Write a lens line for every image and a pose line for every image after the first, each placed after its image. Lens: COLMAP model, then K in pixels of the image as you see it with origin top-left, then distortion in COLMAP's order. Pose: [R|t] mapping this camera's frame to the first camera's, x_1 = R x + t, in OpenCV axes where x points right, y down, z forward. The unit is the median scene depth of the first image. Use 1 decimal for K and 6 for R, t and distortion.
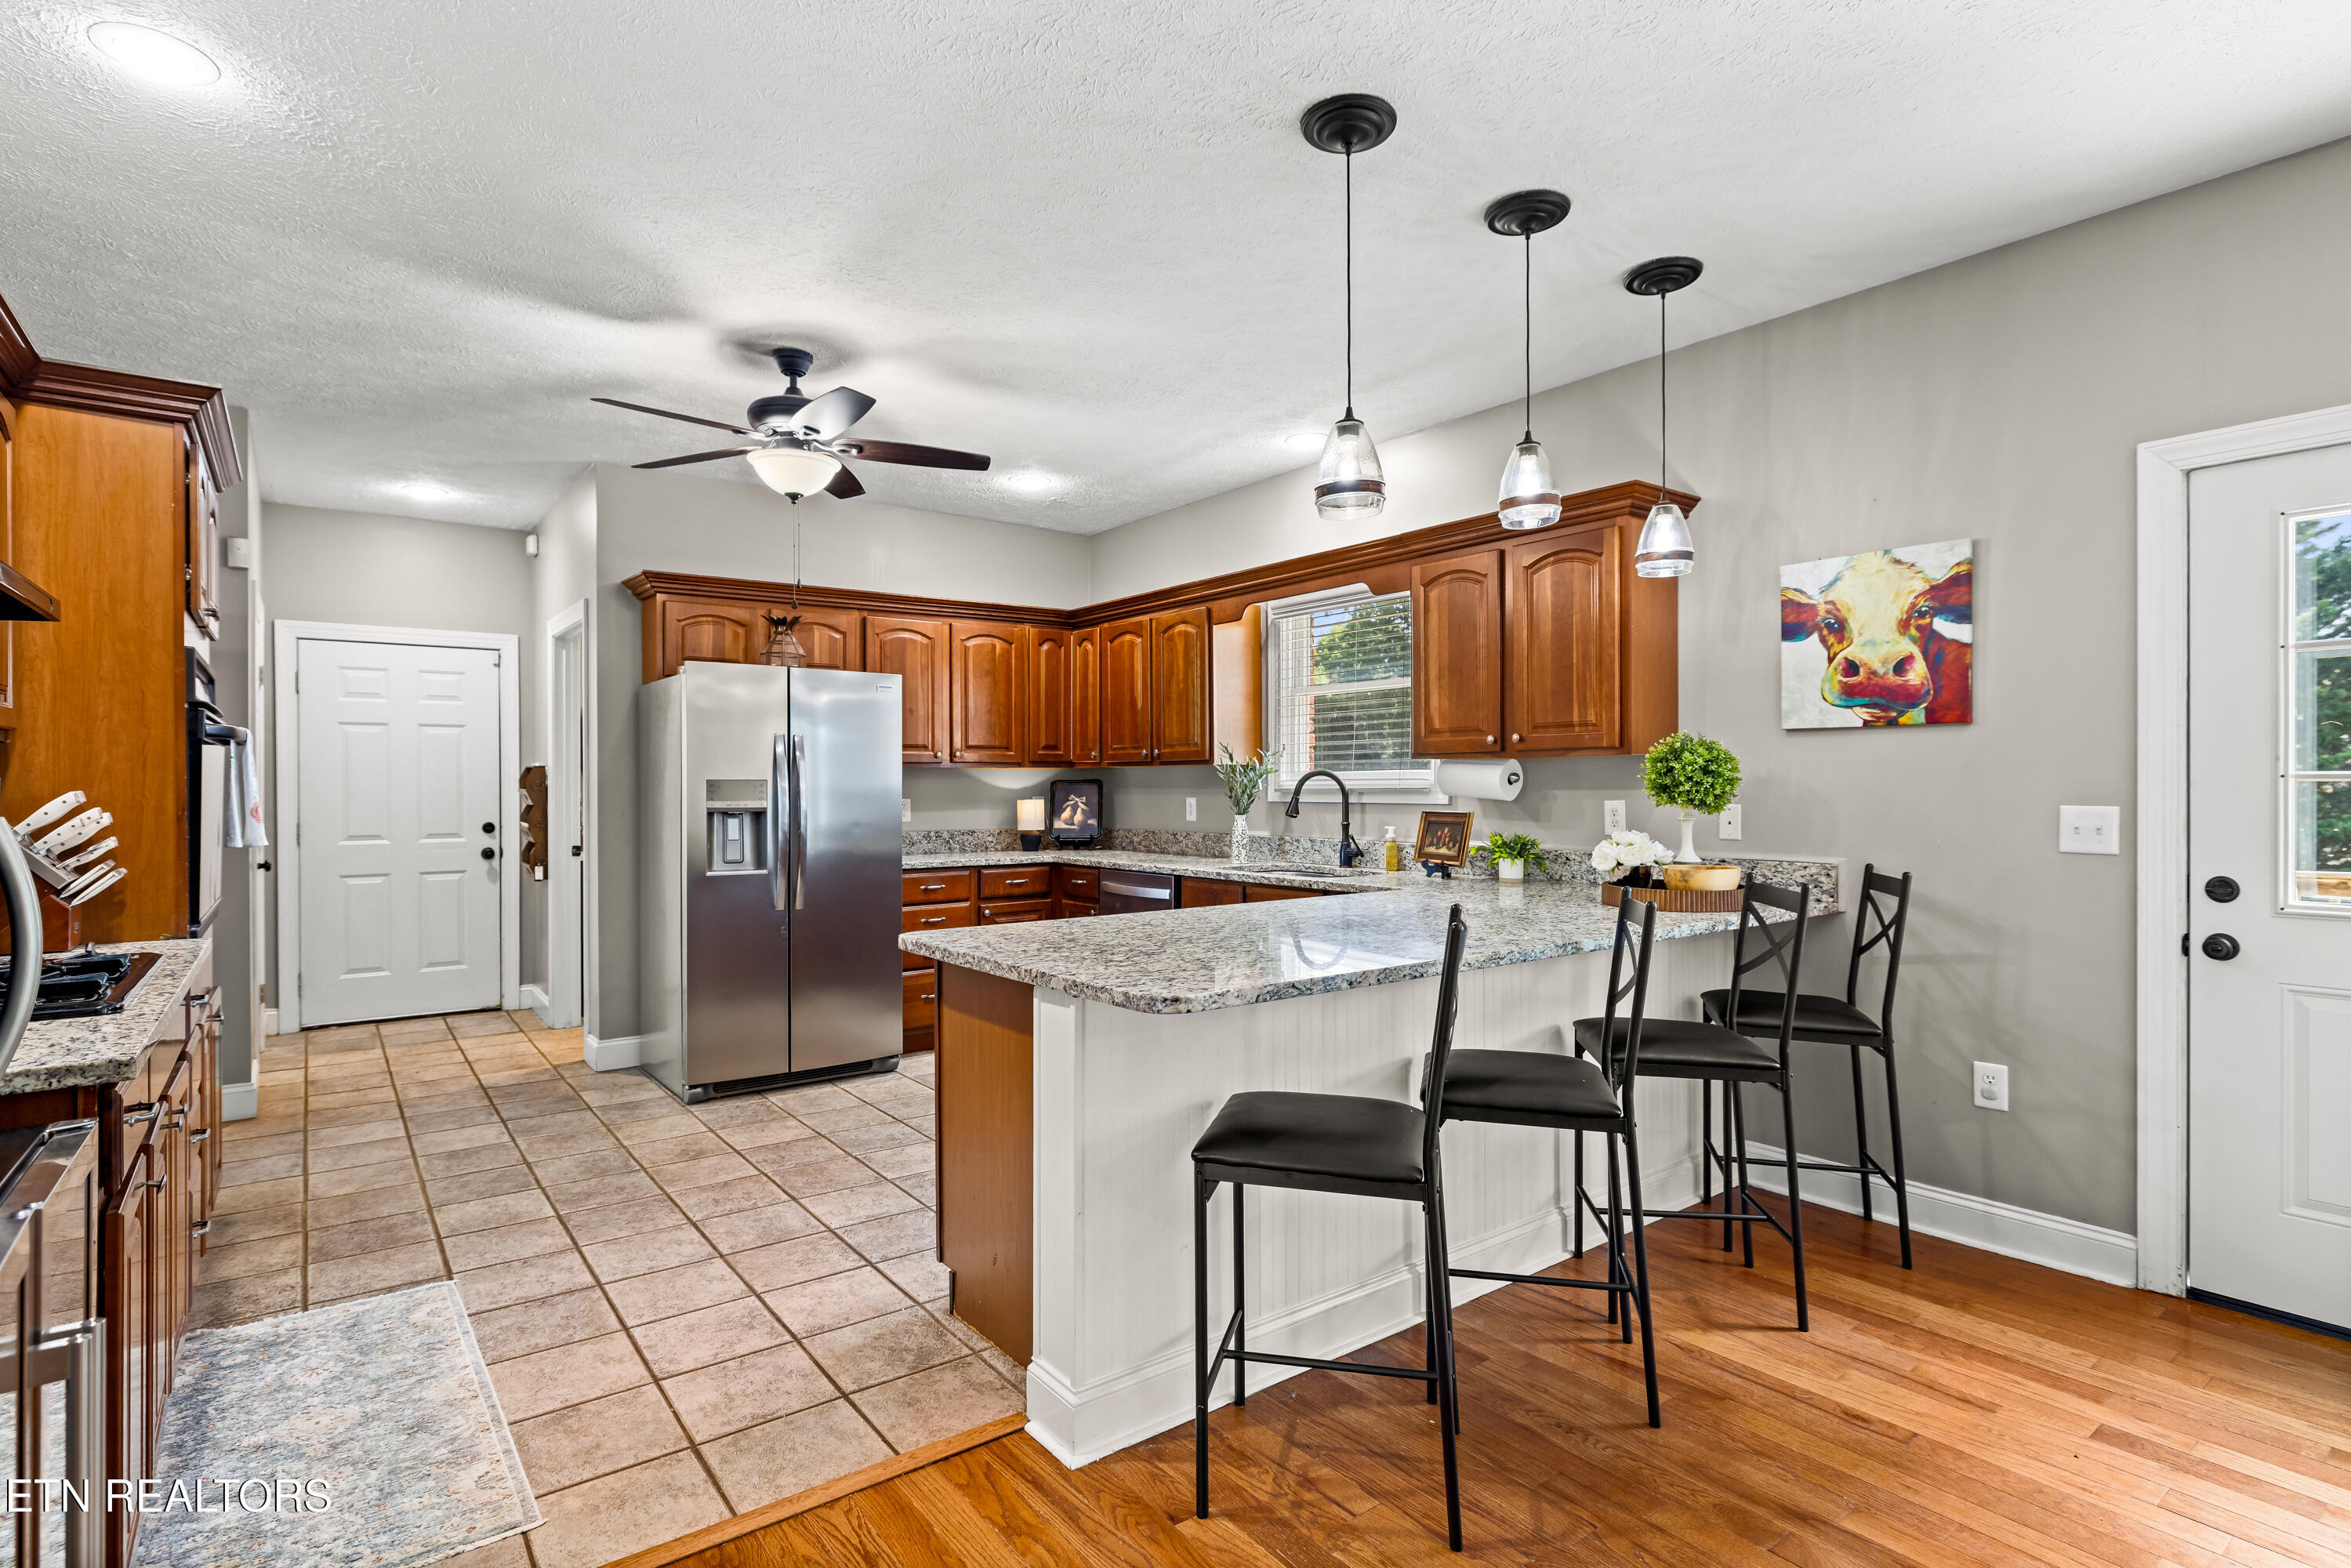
lens RADIAL K [[1144.2, 0, 1179.6], [0, 1144.2, 782.2], [0, 0, 1]] dist [-0.000722, -0.000373]
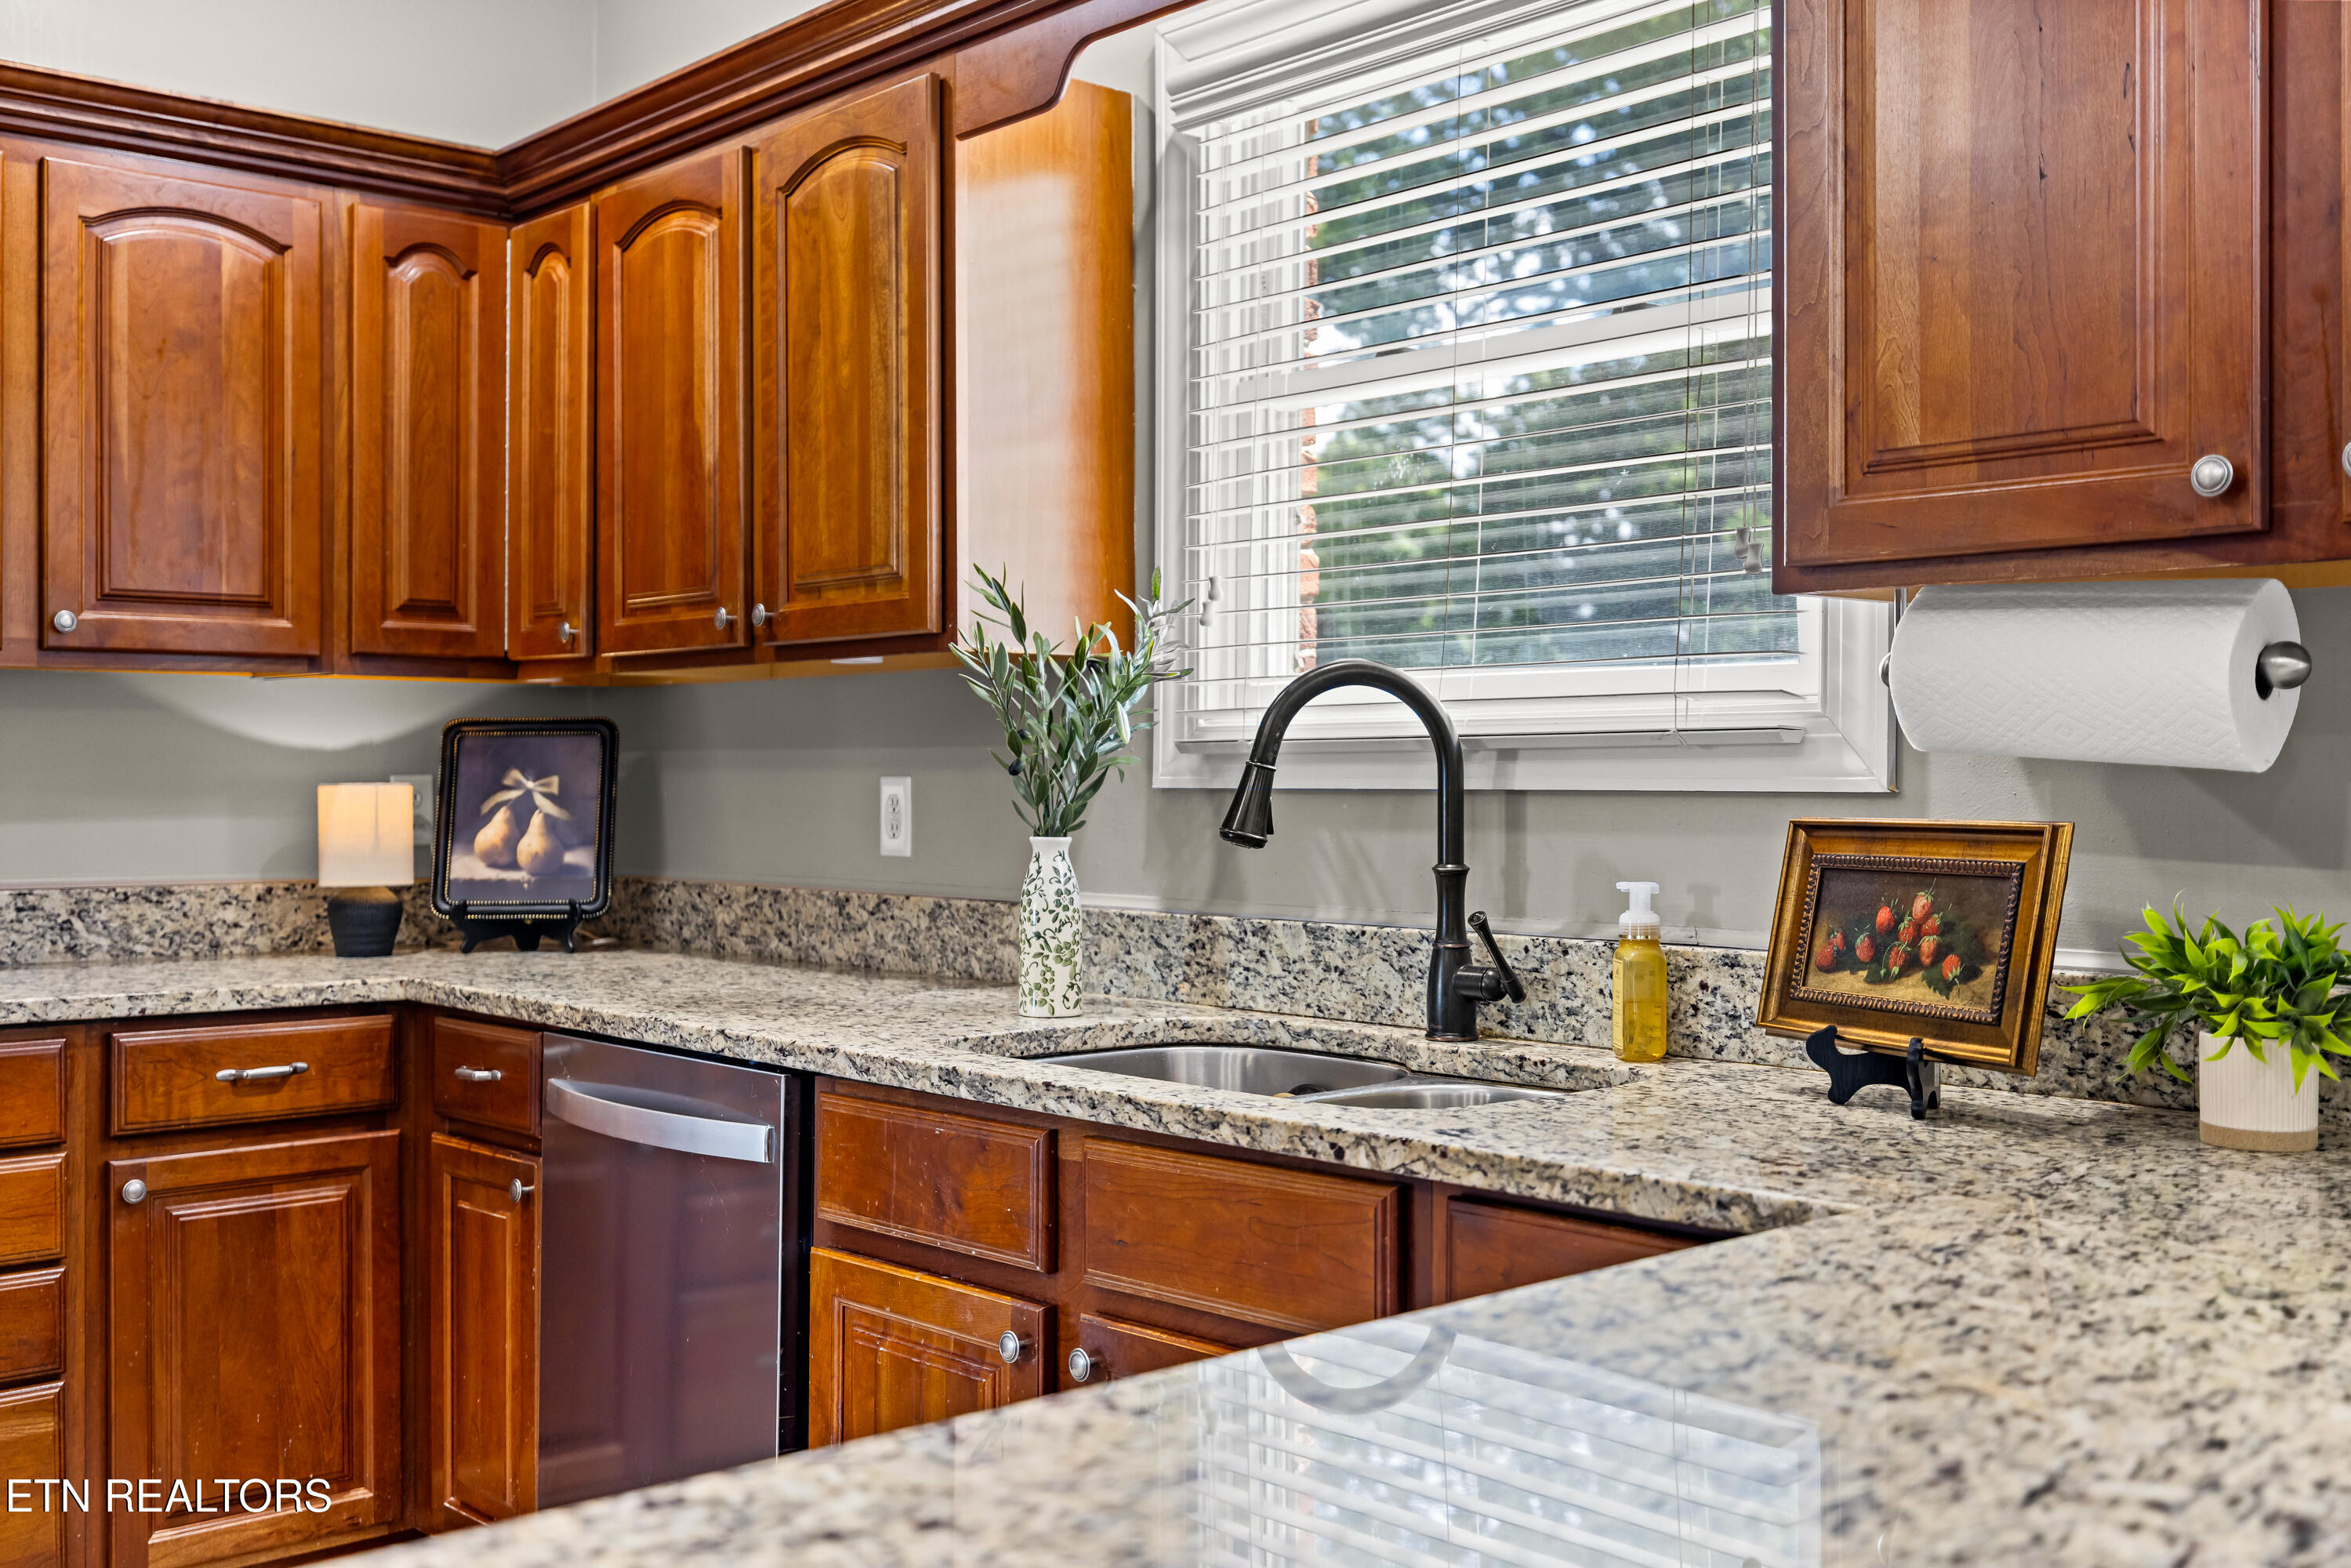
lens RADIAL K [[2303.9, 0, 1139.4], [0, 2303.9, 773.2], [0, 0, 1]] dist [0.006569, 0.007825]
pose [[0.997668, 0.004208, 0.068127, 0.036515], [-0.004205, 0.999991, -0.000184, 0.013651], [-0.068127, -0.000103, 0.997677, 0.453340]]
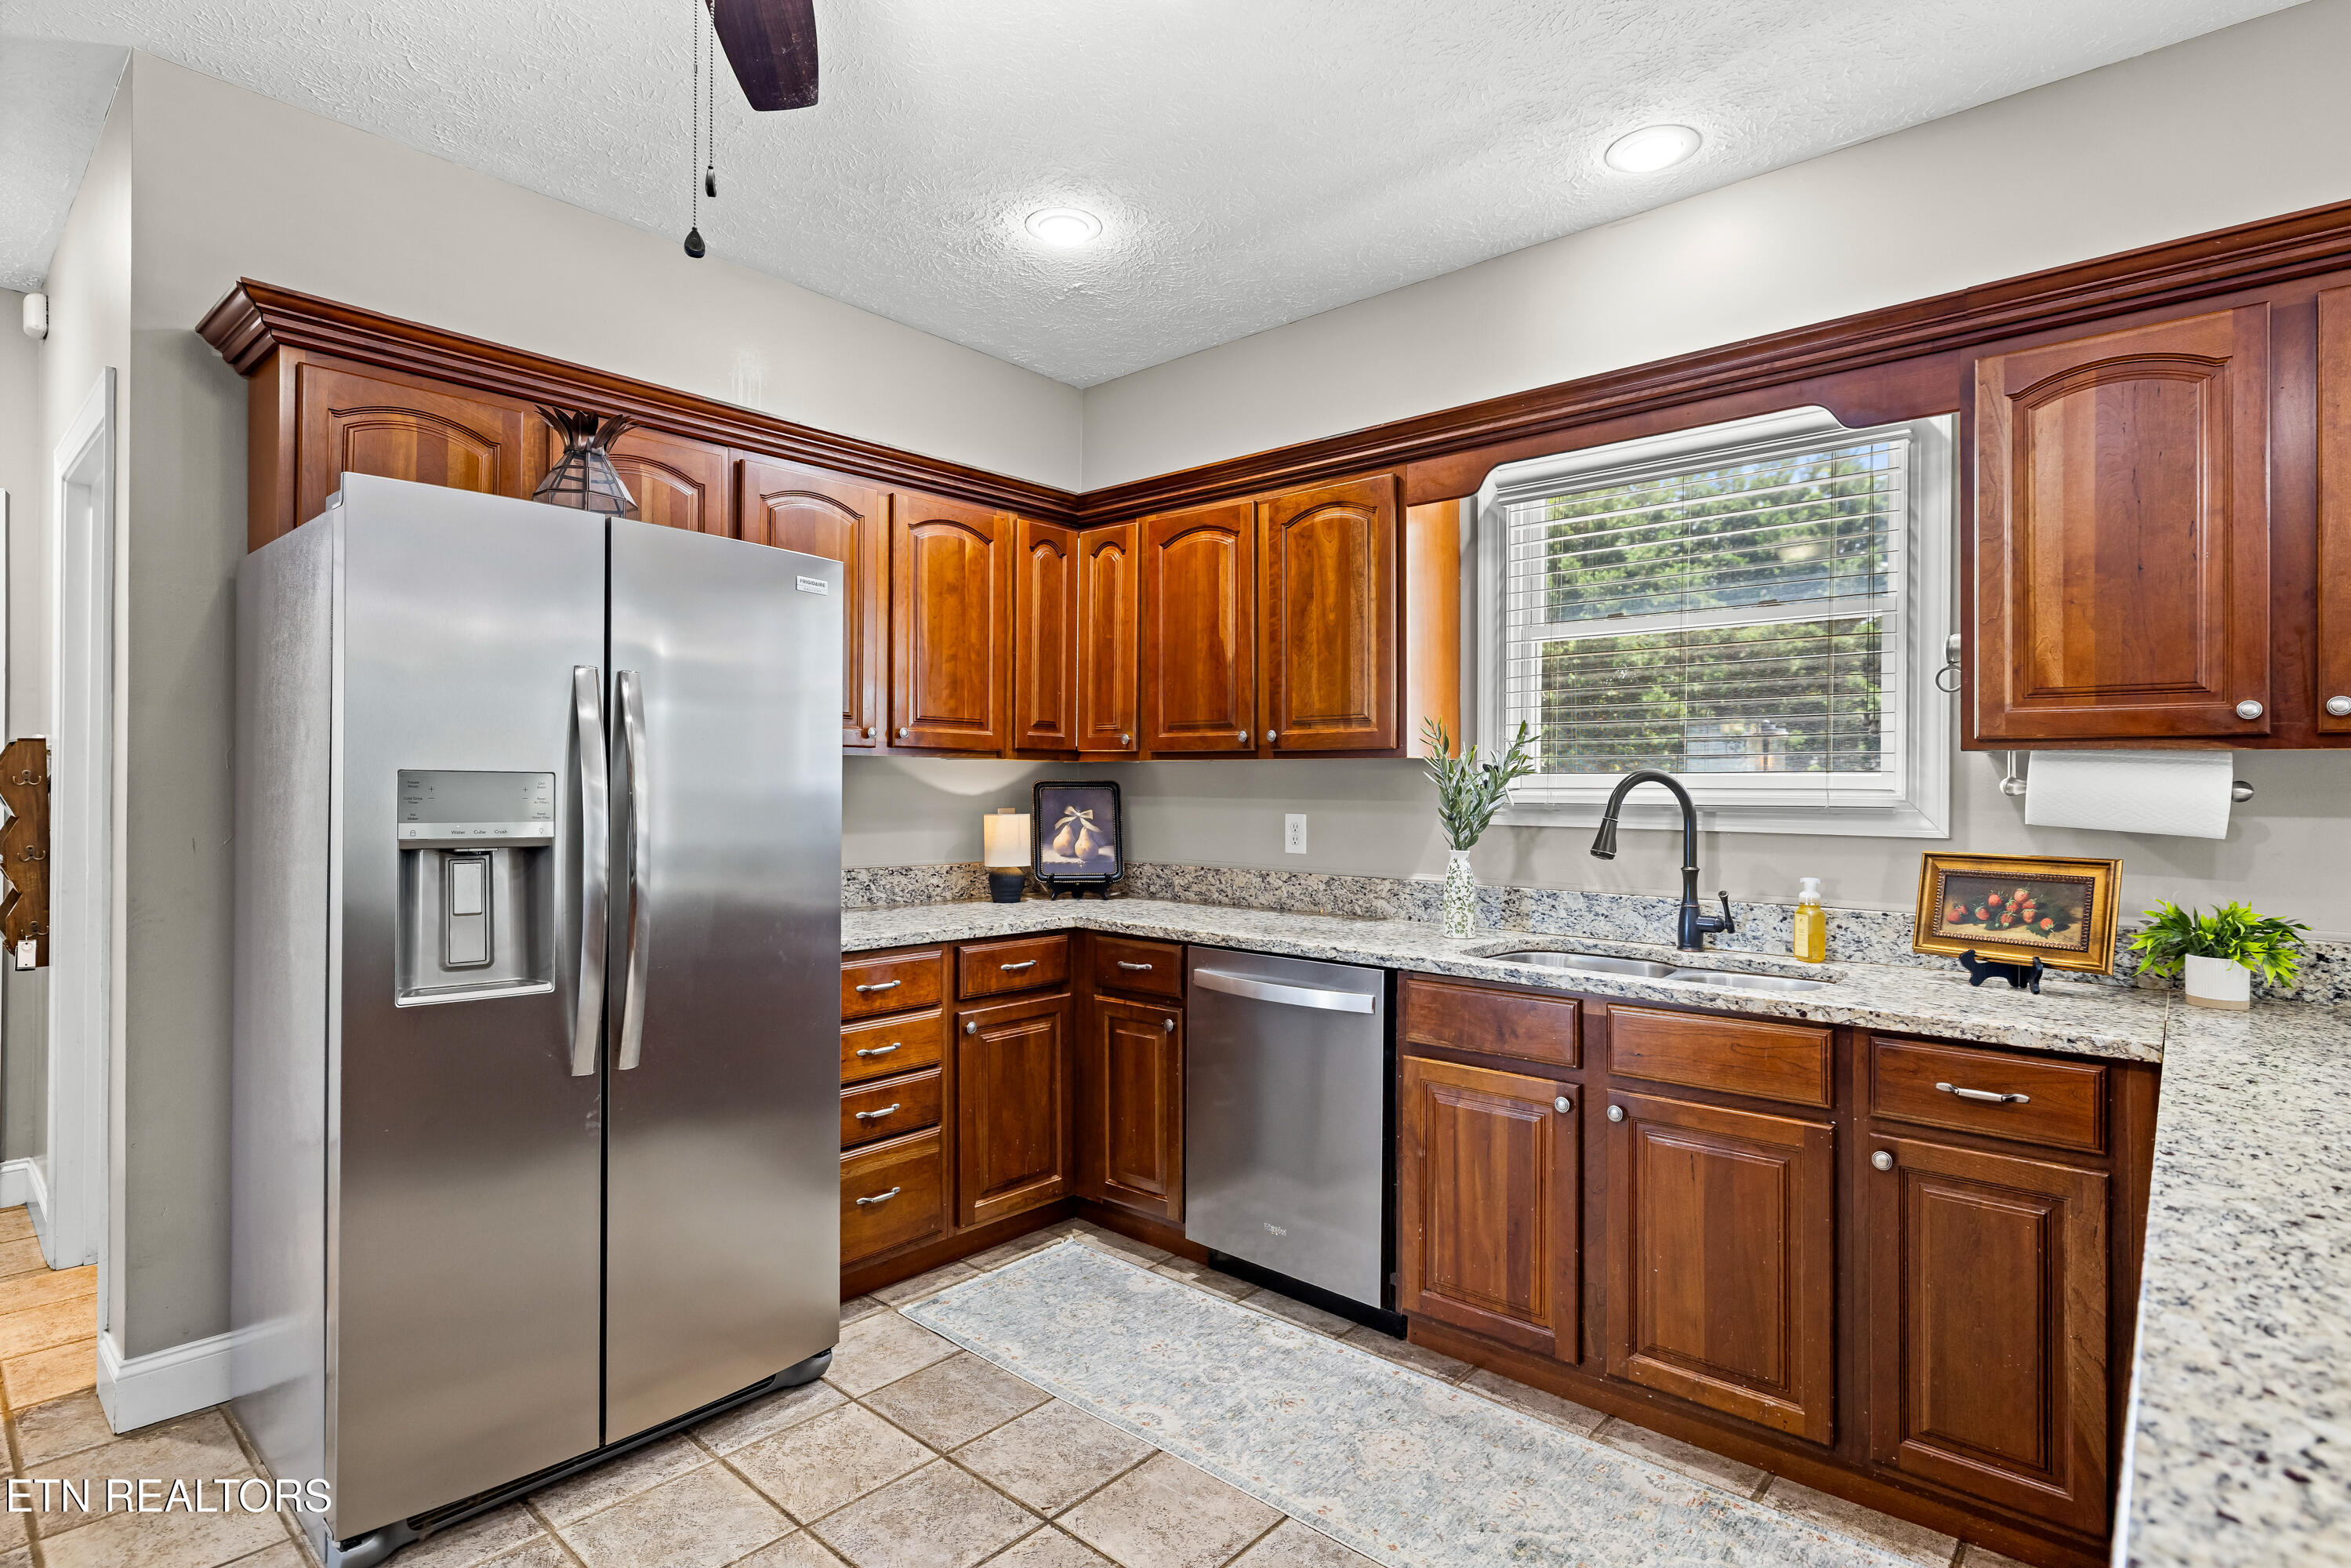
lens RADIAL K [[1170.6, 0, 1157.9], [0, 1170.6, 786.3], [0, 0, 1]] dist [-0.000015, -0.000892]
pose [[0.983113, 0.013036, 0.182534, -0.193678], [-0.013226, 0.999913, -0.000172, -0.000080], [-0.182520, -0.002245, 0.983200, 0.467834]]
